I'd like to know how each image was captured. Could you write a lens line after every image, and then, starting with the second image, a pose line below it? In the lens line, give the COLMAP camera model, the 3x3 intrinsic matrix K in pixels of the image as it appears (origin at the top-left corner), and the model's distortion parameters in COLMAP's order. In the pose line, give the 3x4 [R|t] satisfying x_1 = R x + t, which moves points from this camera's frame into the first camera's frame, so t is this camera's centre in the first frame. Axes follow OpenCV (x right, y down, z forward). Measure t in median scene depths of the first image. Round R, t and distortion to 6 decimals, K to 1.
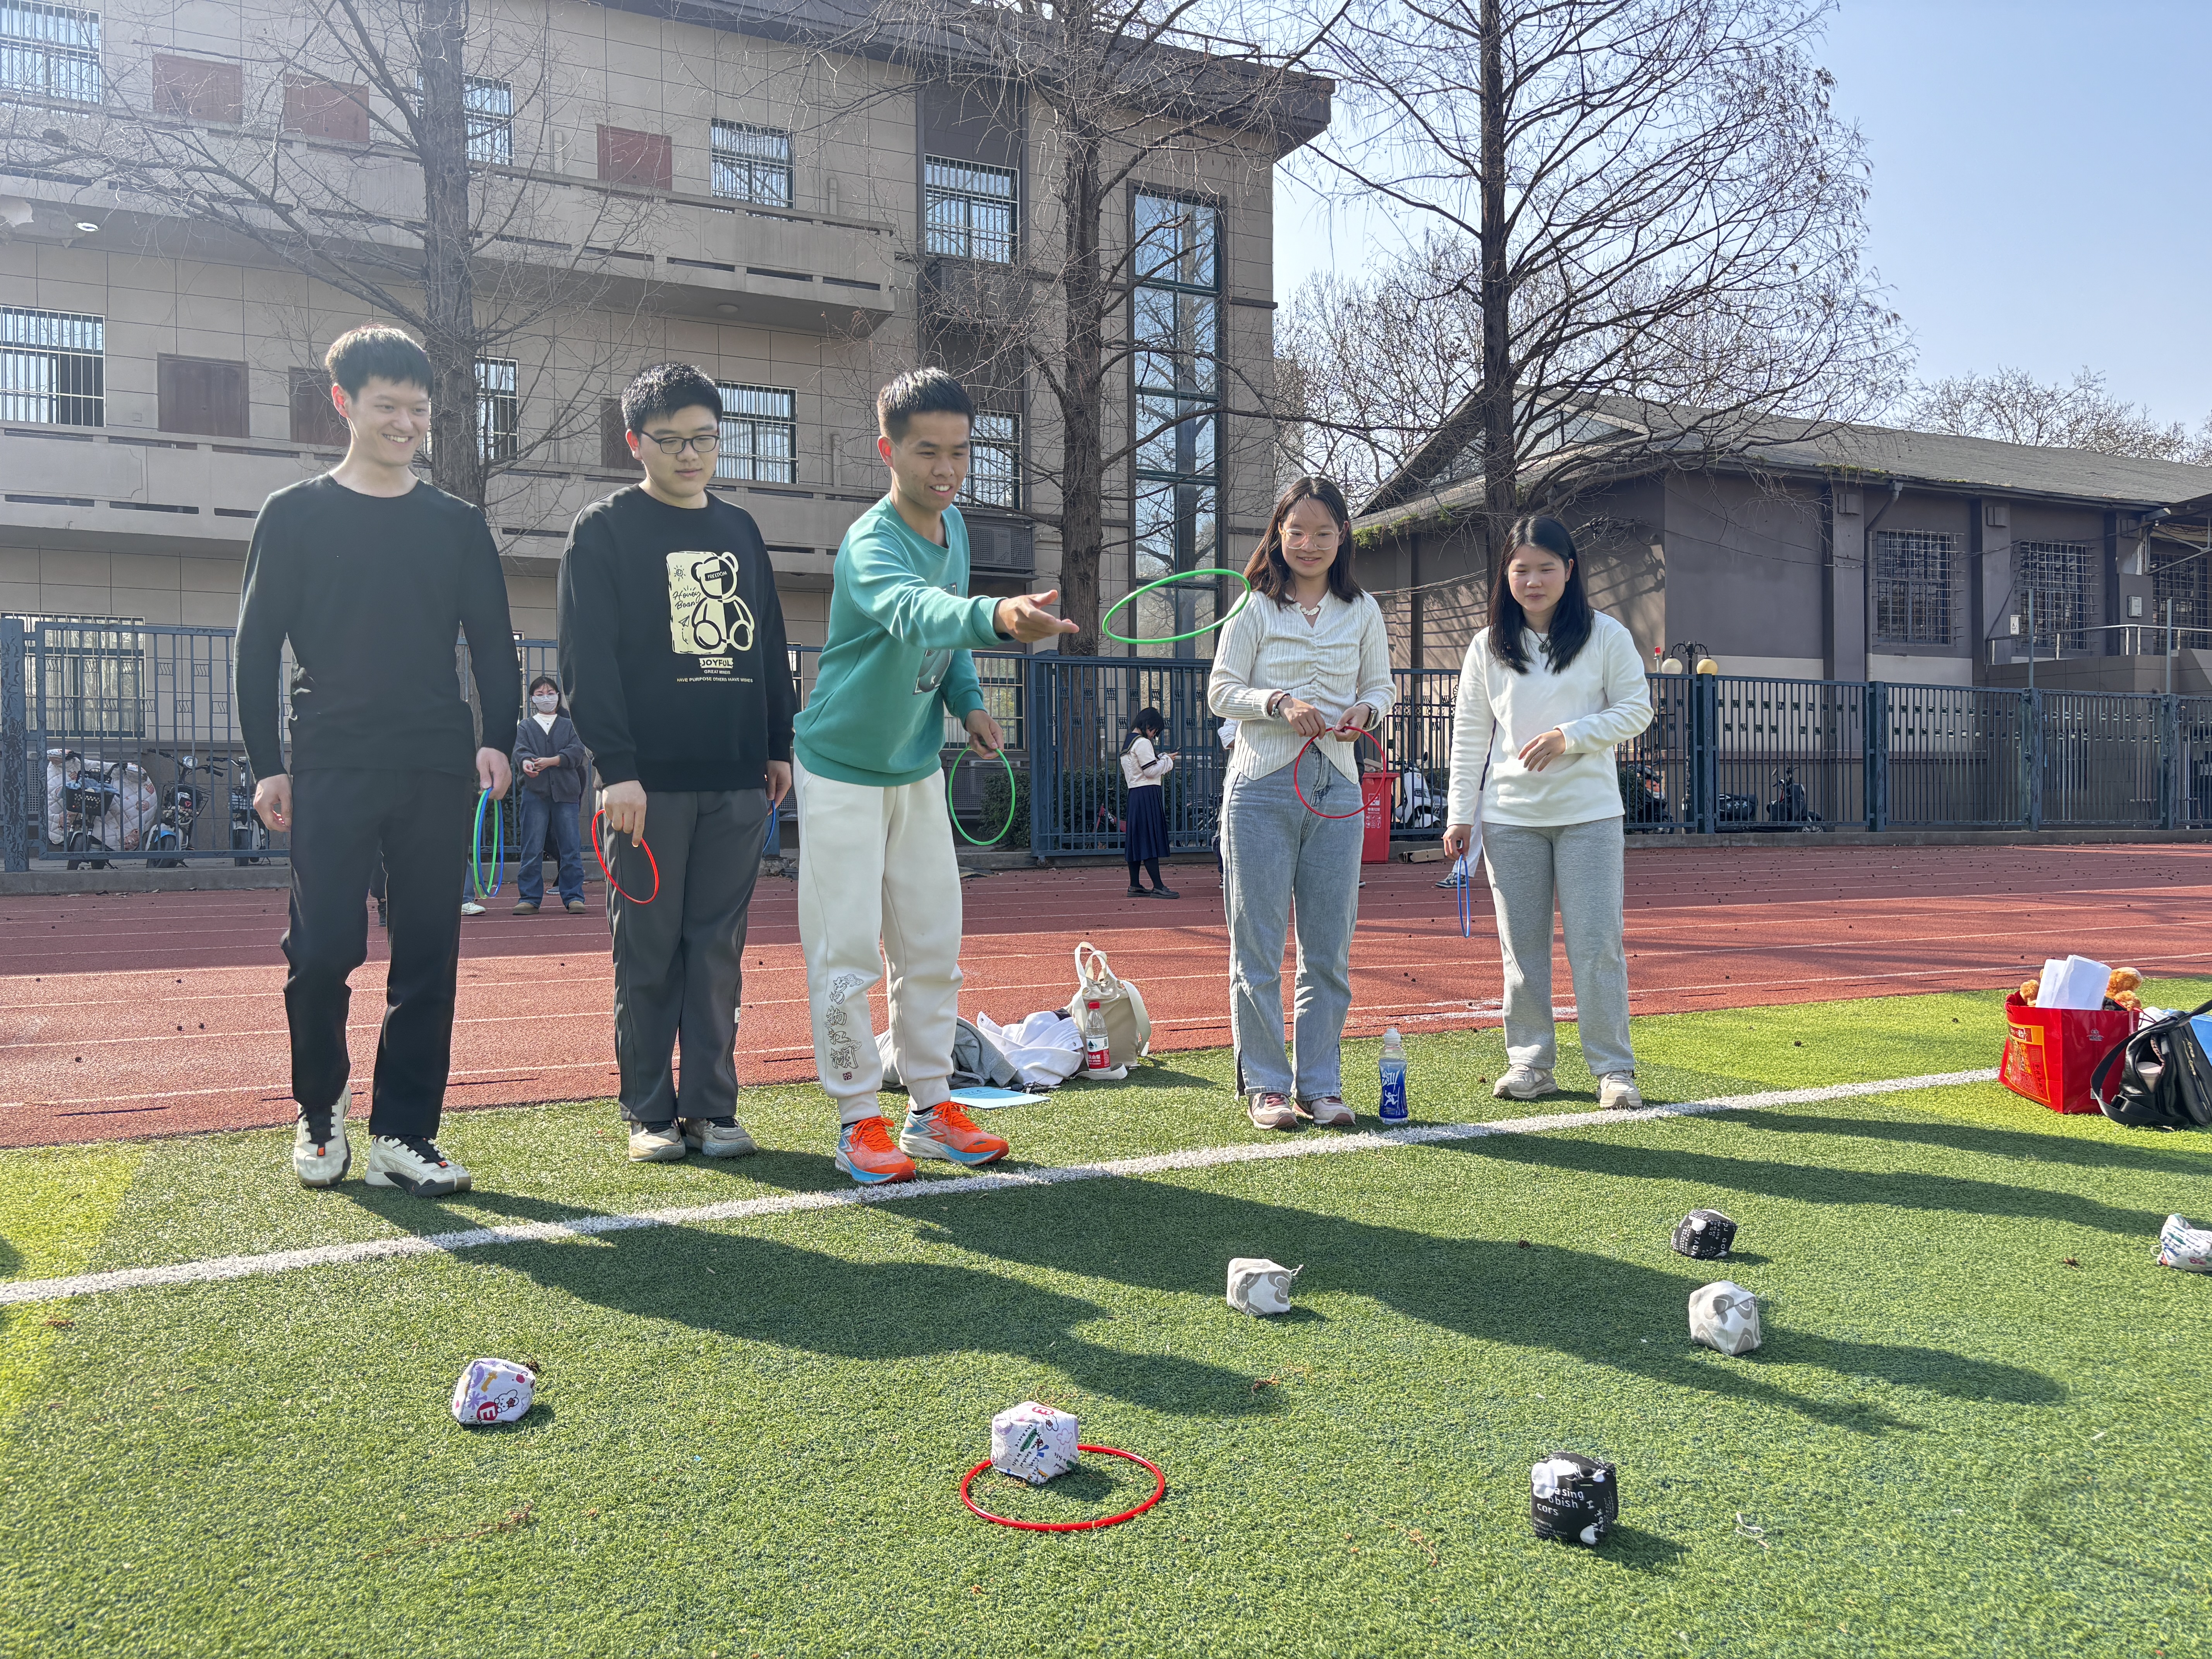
lens RADIAL K [[1642.9, 0, 1106.0], [0, 1642.9, 829.5], [0, 0, 1]] dist [0.024085, -0.039783]
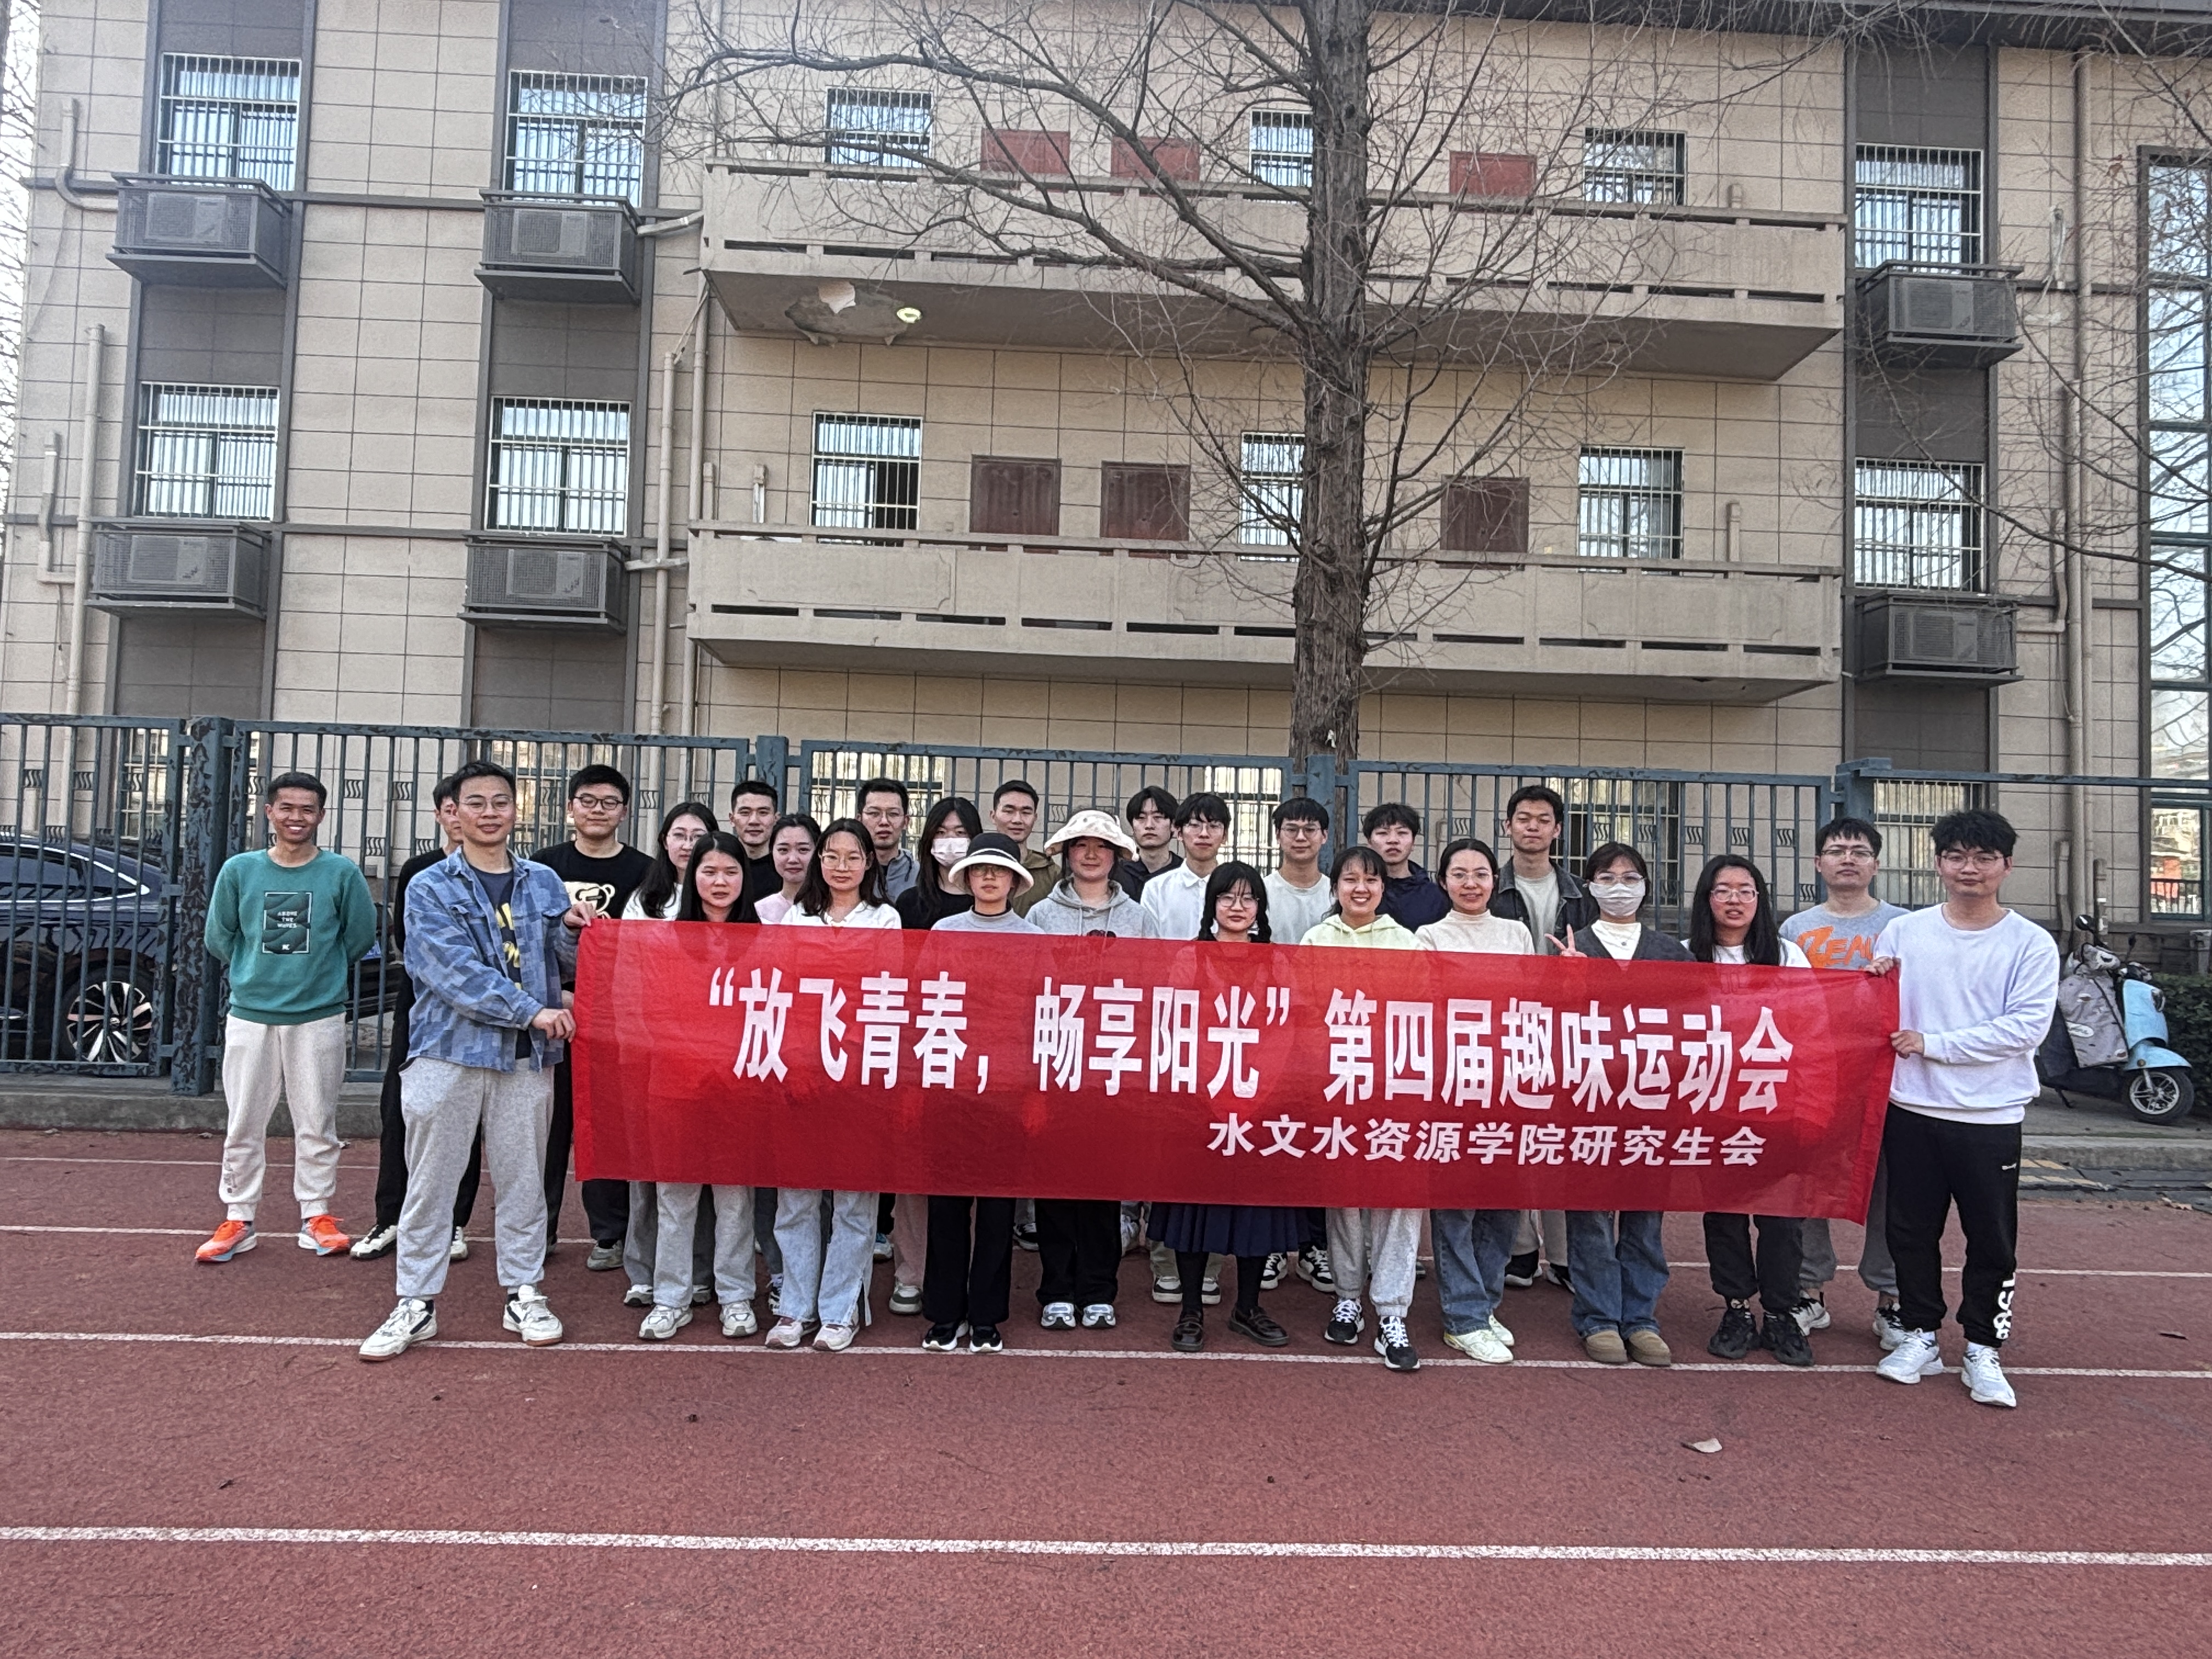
lens RADIAL K [[1409.3, 0, 1106.0], [0, 1409.3, 829.5], [0, 0, 1]] dist [-0.006466, -0.000499]
pose [[0.916856, 0.010766, -0.399073, -0.180802], [-0.040958, 0.996898, -0.067205, -0.033142], [0.397112, 0.077962, 0.914453, 0.310336]]
